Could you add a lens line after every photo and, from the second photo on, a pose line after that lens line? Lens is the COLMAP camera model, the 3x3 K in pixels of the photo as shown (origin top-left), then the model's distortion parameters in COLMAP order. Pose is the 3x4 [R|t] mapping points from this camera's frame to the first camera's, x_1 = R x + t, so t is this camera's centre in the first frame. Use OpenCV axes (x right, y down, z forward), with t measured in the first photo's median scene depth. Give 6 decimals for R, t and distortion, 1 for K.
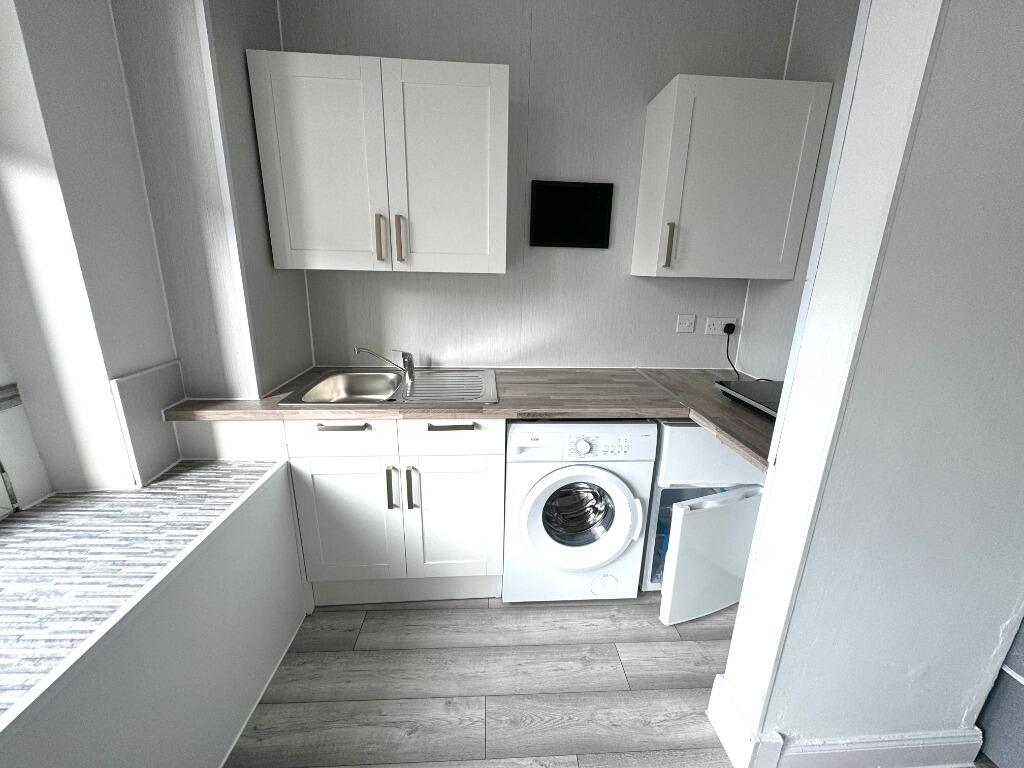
lens RADIAL K [[408.3, 0, 509.8], [0, 408.3, 379.7], [0, 0, 1]] dist [-0.003946, -0.000132]
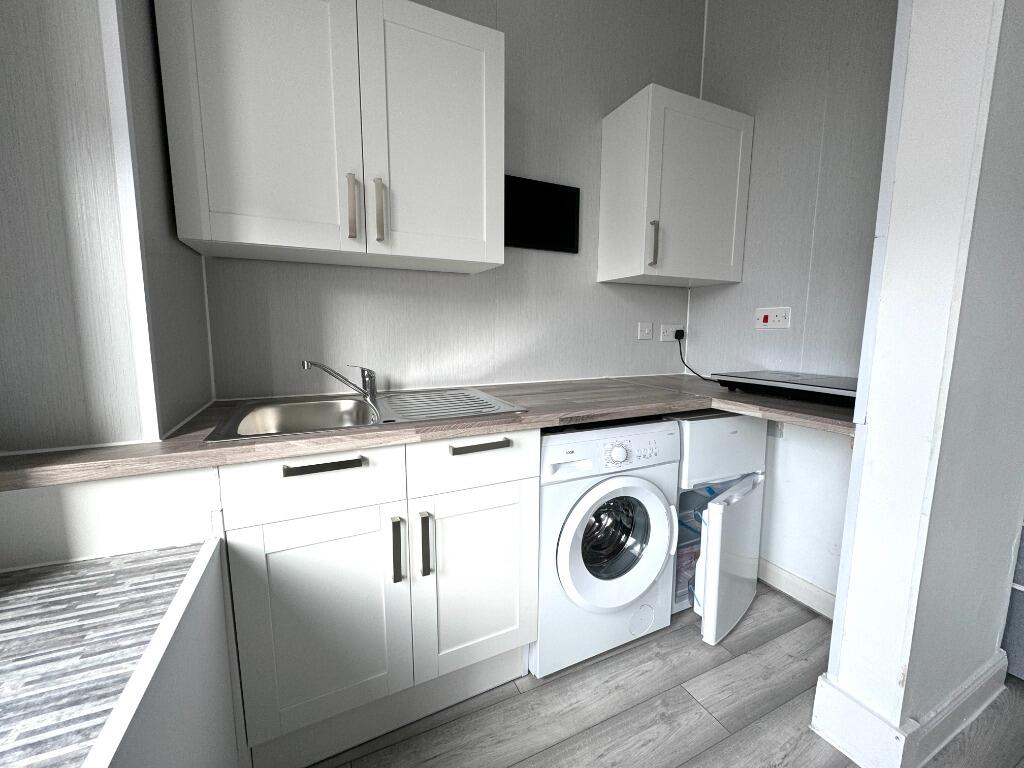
lens RADIAL K [[408.3, 0, 509.4], [0, 408.3, 380.8], [0, 0, 1]] dist [-0.003946, -0.000132]
pose [[0.929200, -0.062878, 0.364189, -0.341691], [0.111367, 0.987255, -0.113692, 0.083045], [-0.352399, 0.146202, 0.924359, 0.256270]]
